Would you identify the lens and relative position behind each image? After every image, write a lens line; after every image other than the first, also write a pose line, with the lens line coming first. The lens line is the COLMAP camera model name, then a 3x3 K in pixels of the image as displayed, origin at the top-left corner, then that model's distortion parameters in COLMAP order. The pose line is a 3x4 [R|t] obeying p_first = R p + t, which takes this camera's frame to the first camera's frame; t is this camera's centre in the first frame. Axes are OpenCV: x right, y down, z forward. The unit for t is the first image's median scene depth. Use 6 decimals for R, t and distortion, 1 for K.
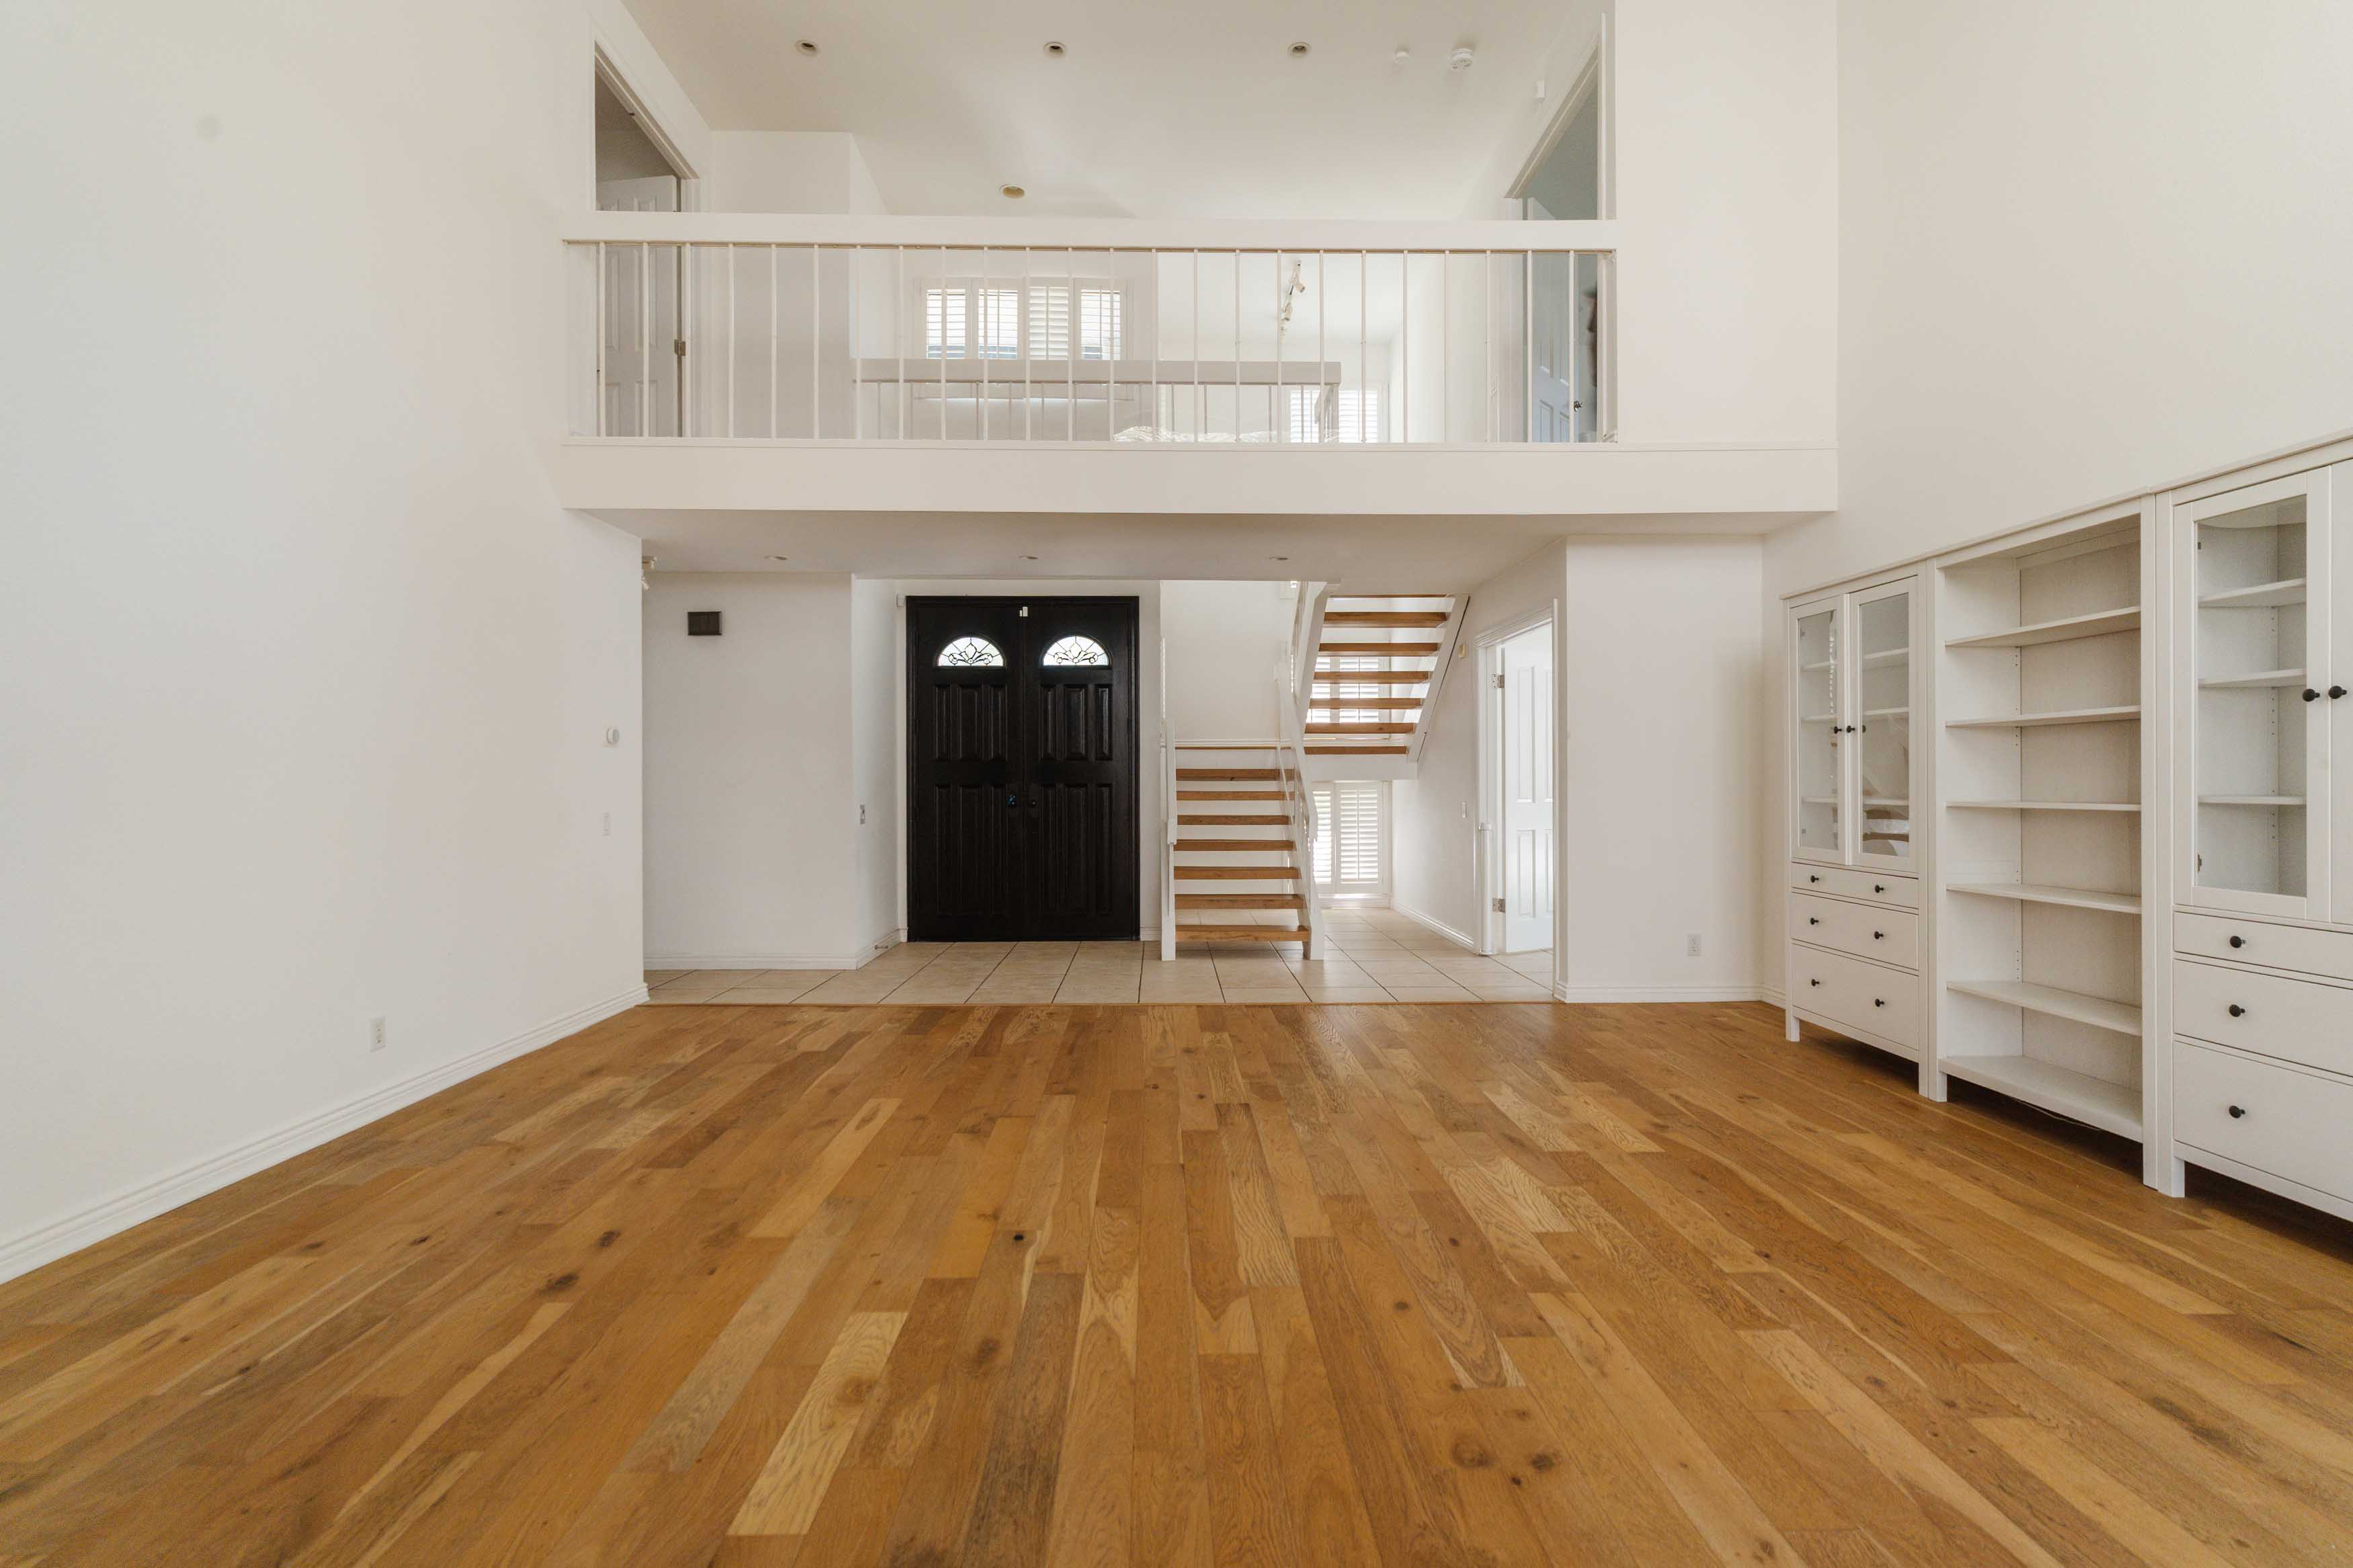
lens RADIAL K [[1095.5, 0, 1177.9], [0, 1095.5, 782.5], [0, 0, 1]] dist [0.000405, 0.000060]
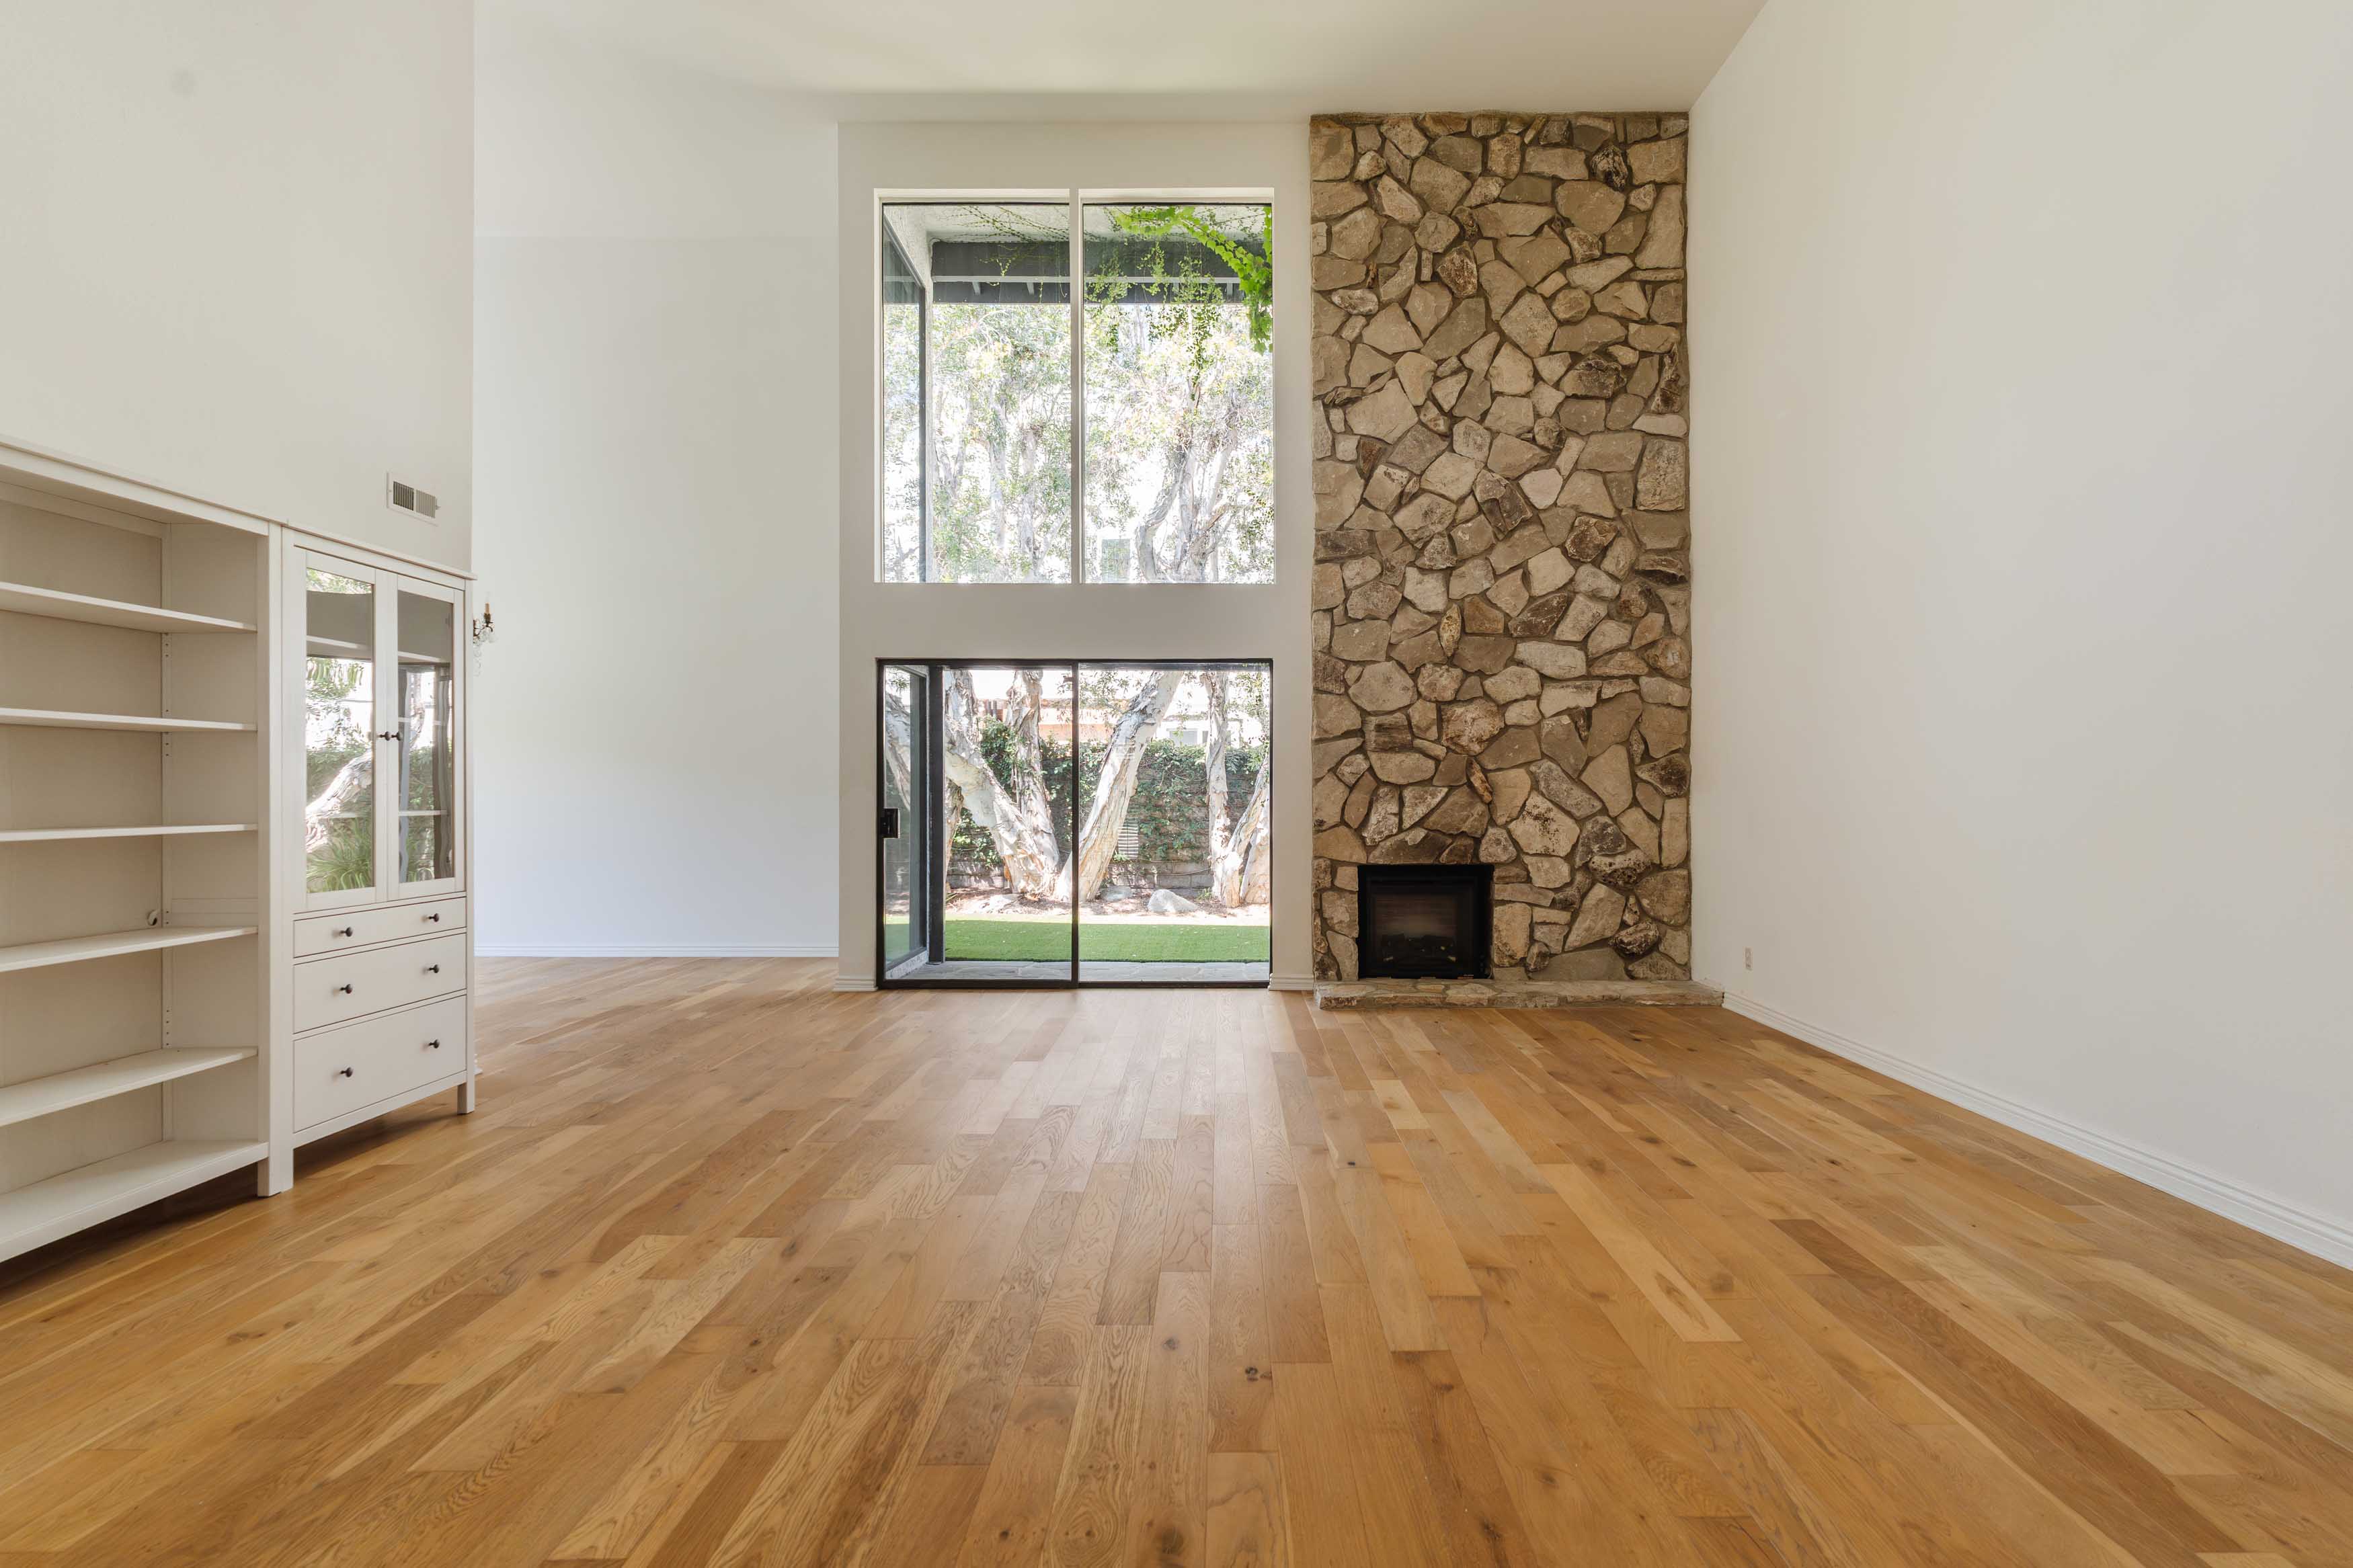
lens RADIAL K [[1095.5, 0, 1186.9], [0, 1095.5, 787.4], [0, 0, 1]] dist [0.000405, 0.000060]
pose [[-0.998592, 0.005150, 0.052791, -0.023300], [0.004991, 0.999983, -0.003135, -0.004924], [-0.052806, -0.002867, -0.998601, 1.920099]]
